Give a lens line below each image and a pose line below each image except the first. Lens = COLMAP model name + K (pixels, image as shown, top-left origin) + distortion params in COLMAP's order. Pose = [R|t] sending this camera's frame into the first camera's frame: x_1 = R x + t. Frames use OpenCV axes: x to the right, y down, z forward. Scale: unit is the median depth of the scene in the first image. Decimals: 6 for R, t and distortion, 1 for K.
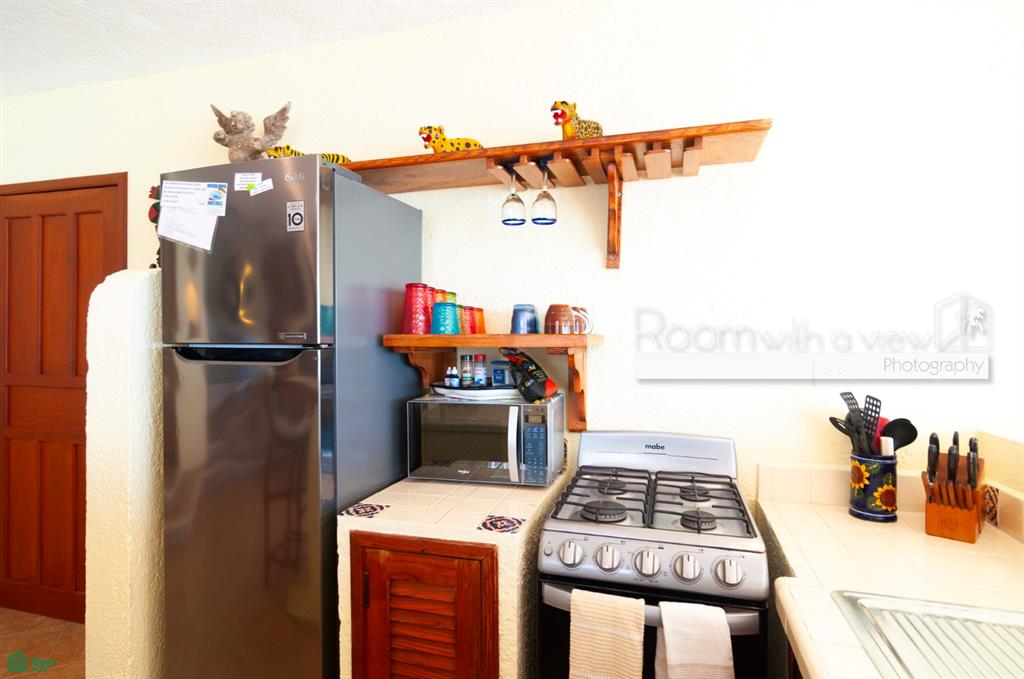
lens RADIAL K [[553.2, 0, 512.0], [0, 553.2, 339.5], [0, 0, 1]] dist [0.005813, 0.000705]
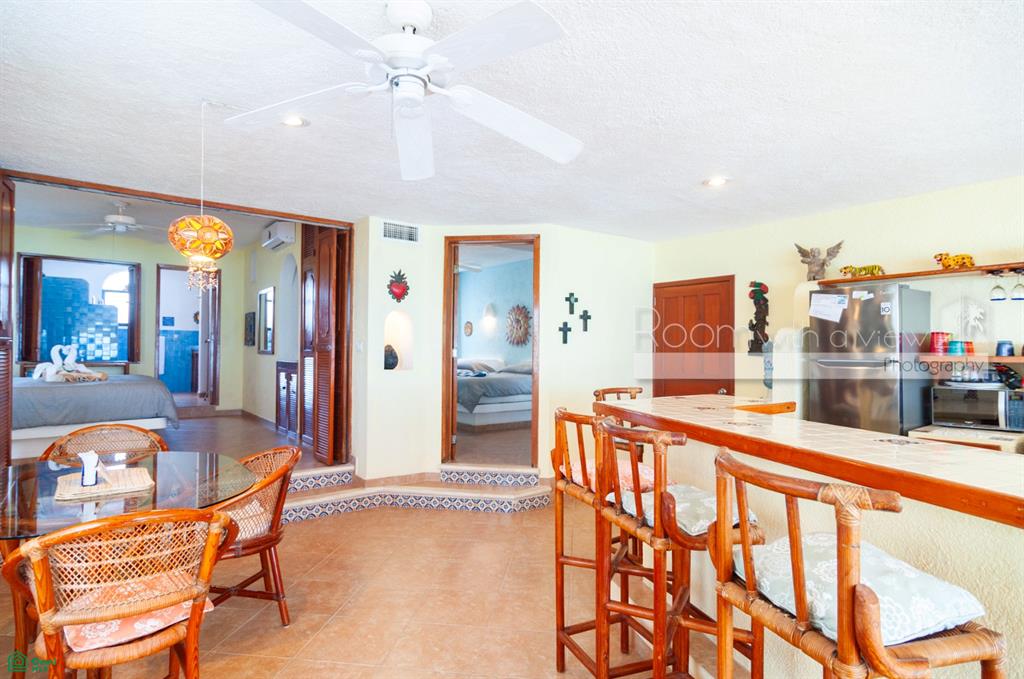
lens RADIAL K [[553.2, 0, 512.0], [0, 553.2, 339.5], [0, 0, 1]] dist [0.005813, 0.000705]
pose [[0.803233, -0.012067, -0.595543, -0.212966], [-0.005391, 0.999607, -0.027525, -0.004487], [0.595641, 0.025320, 0.802852, -1.651856]]
